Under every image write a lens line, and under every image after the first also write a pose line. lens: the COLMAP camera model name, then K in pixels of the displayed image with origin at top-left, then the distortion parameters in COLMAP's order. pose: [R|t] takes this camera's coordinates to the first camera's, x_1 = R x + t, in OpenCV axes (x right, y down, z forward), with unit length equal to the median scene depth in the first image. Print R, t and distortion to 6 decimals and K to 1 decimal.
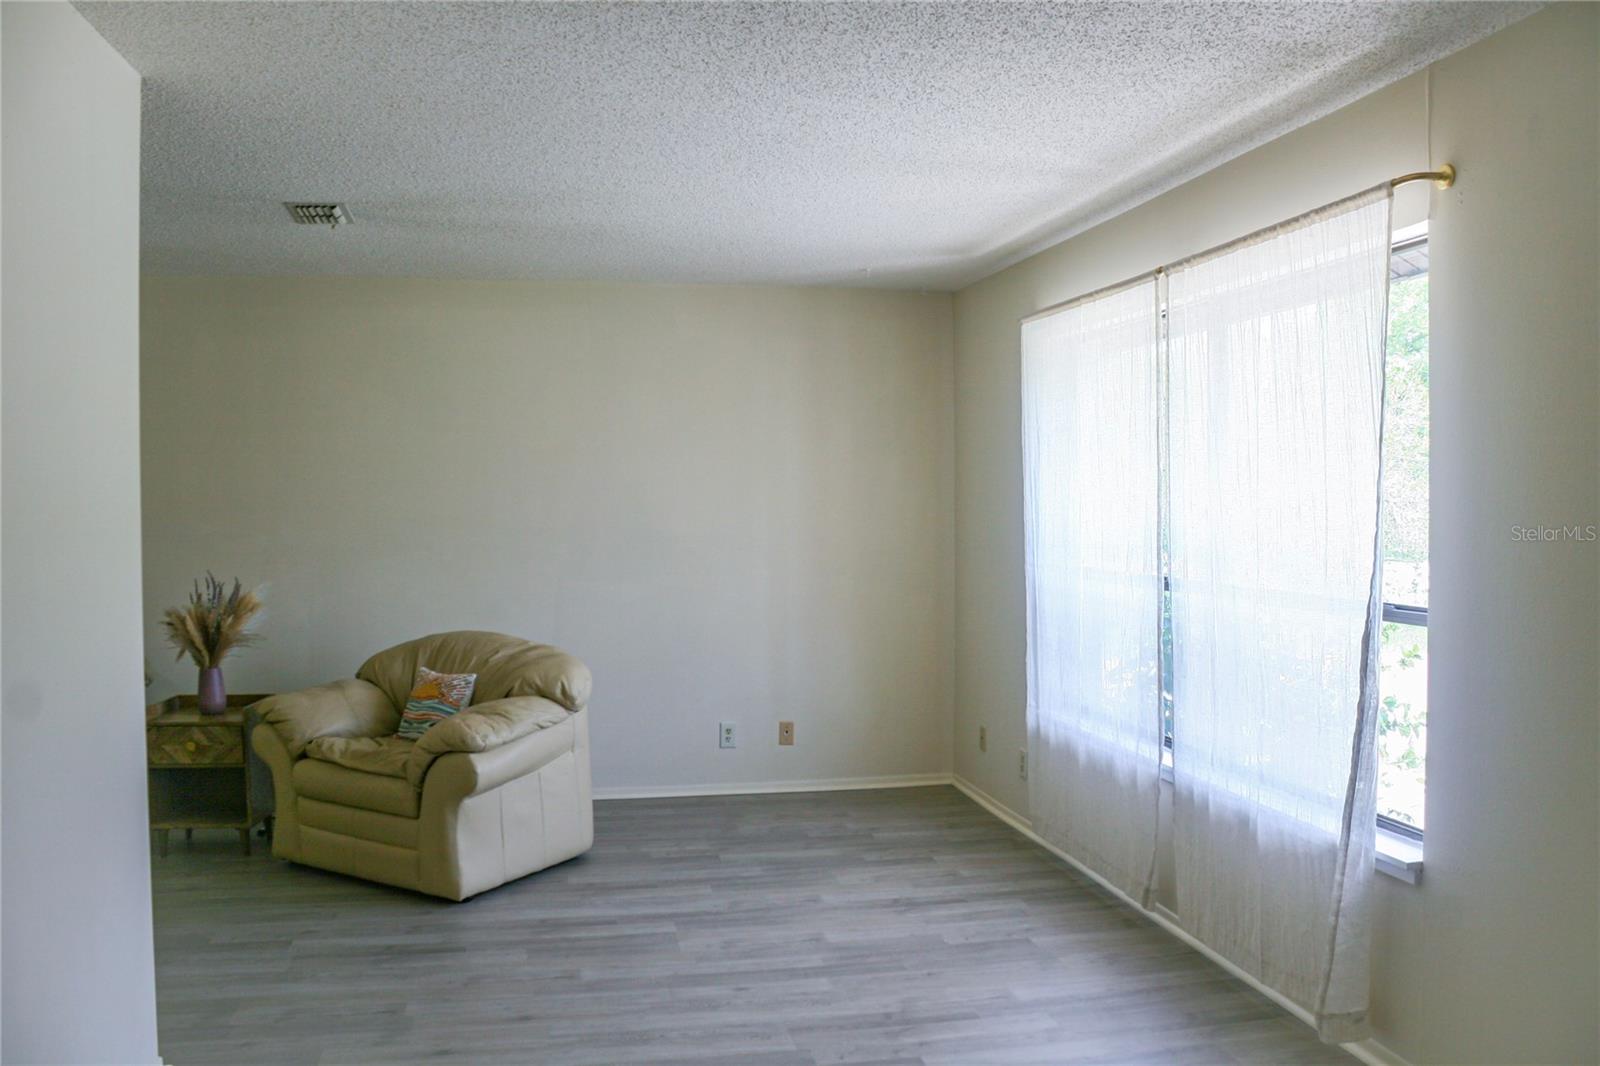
lens RADIAL K [[1358.1, 0, 800.0], [0, 1358.1, 533.0], [0, 0, 1]] dist [-0.108220, 0.002107]
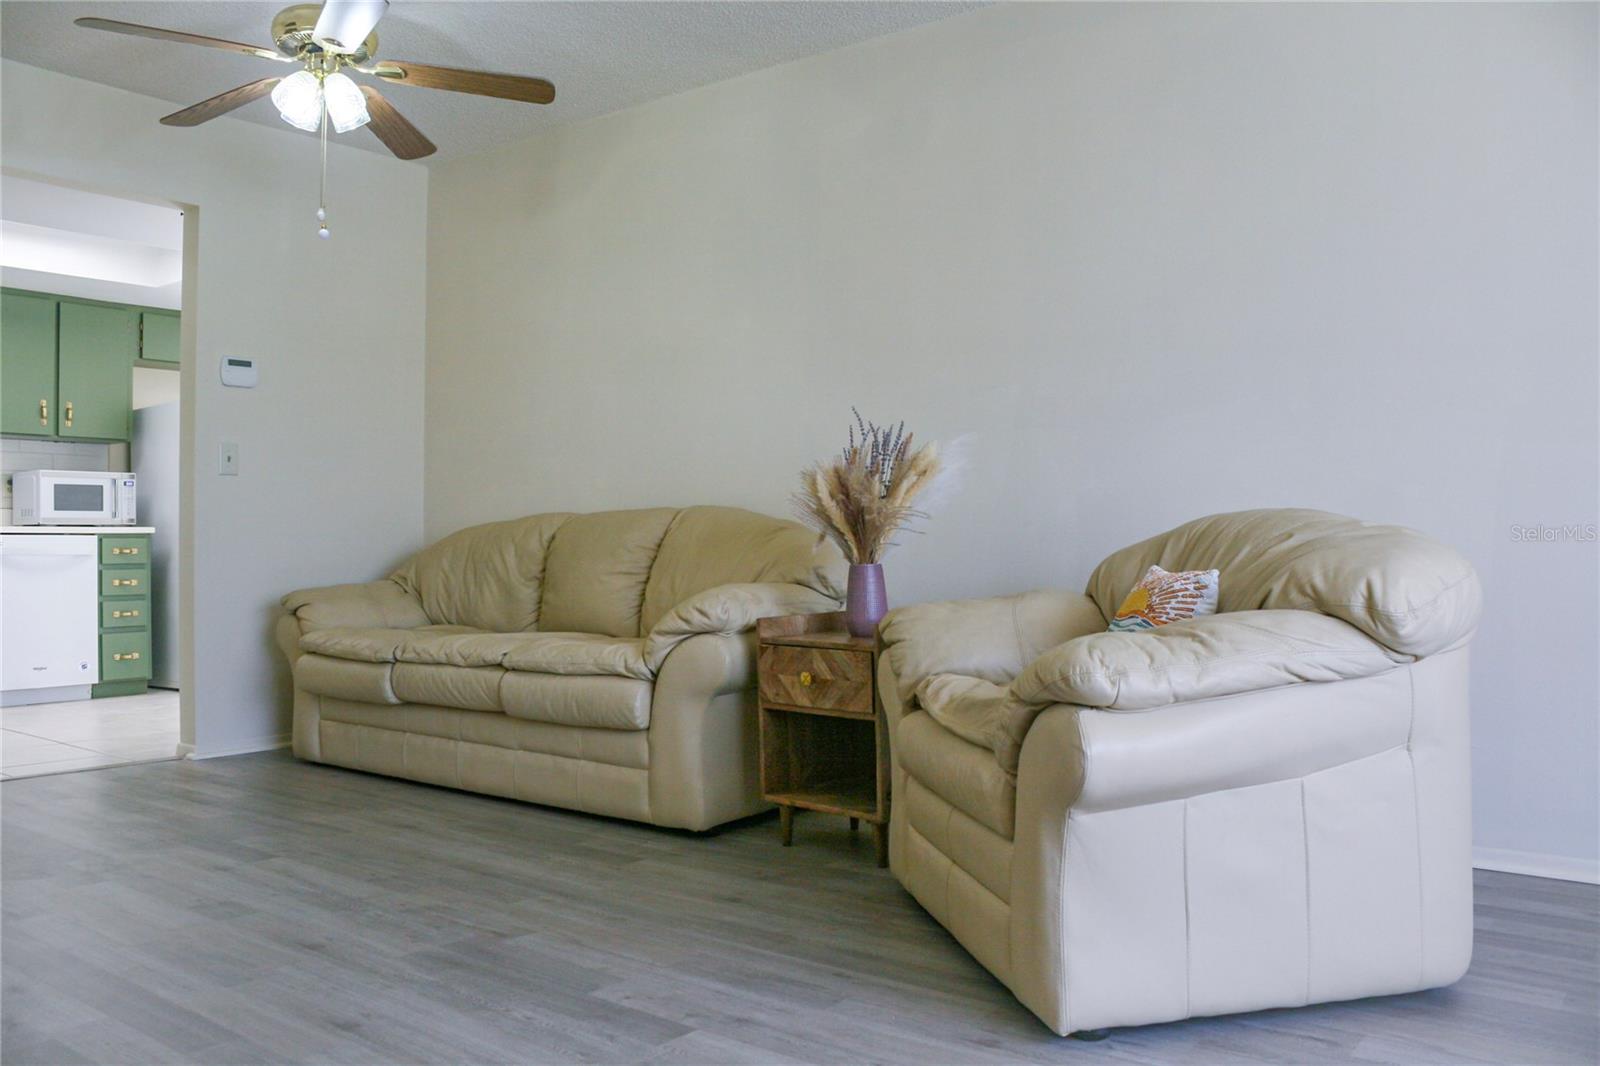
lens RADIAL K [[1358.1, 0, 800.0], [0, 1358.1, 533.0], [0, 0, 1]] dist [-0.108220, 0.002107]
pose [[0.672296, 0.003623, -0.740273, 0.017138], [-0.024721, 0.999540, -0.017559, 0.106092], [0.739869, 0.030105, 0.672077, 0.576459]]
